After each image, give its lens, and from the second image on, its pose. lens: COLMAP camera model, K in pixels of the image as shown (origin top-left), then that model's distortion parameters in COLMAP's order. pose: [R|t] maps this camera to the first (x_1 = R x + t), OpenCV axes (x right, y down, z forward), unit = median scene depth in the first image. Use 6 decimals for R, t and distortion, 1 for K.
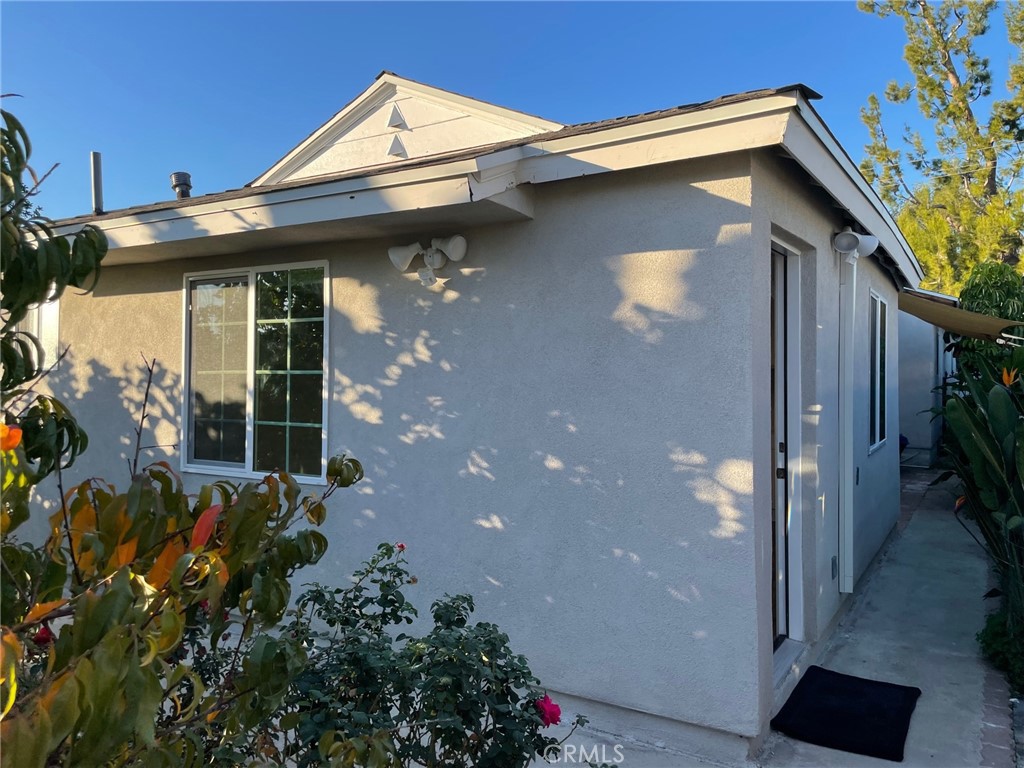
lens RADIAL K [[780.6, 0, 516.7], [0, 780.6, 376.8], [0, 0, 1]] dist [0.087563, -0.119783]
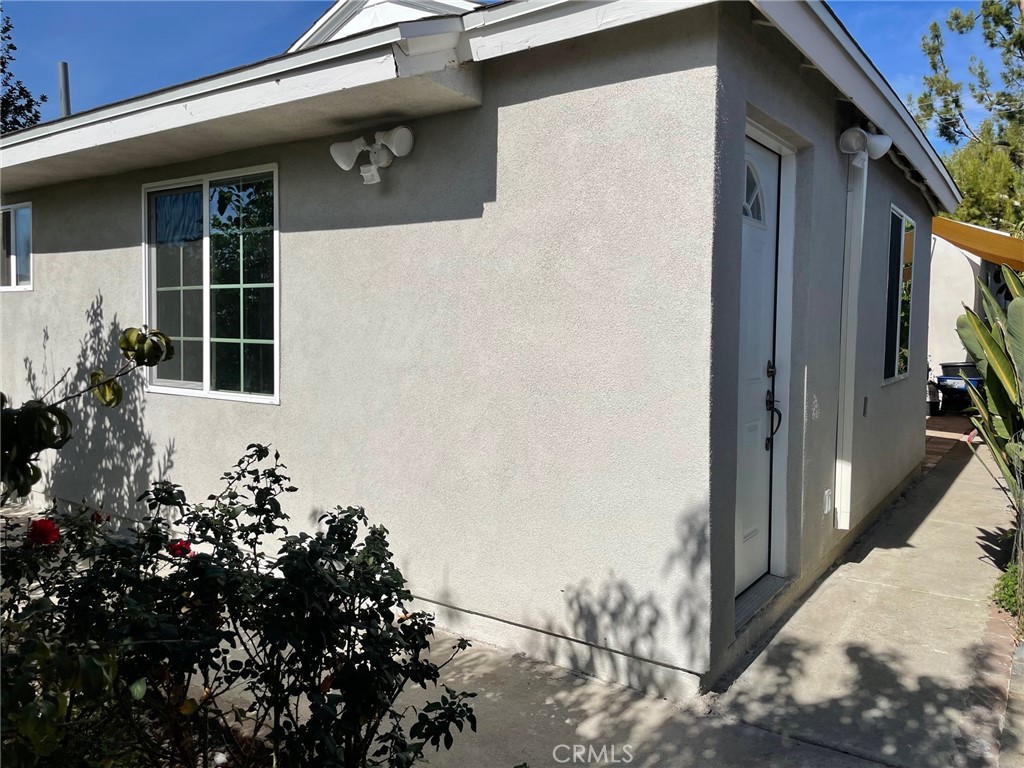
lens RADIAL K [[780.6, 0, 505.6], [0, 780.6, 378.2], [0, 0, 1]] dist [0.087563, -0.119783]
pose [[0.997875, 0.010462, -0.064310, 0.092128], [-0.006089, 0.997679, 0.067822, 0.040103], [0.064870, -0.067287, 0.995623, 0.072950]]
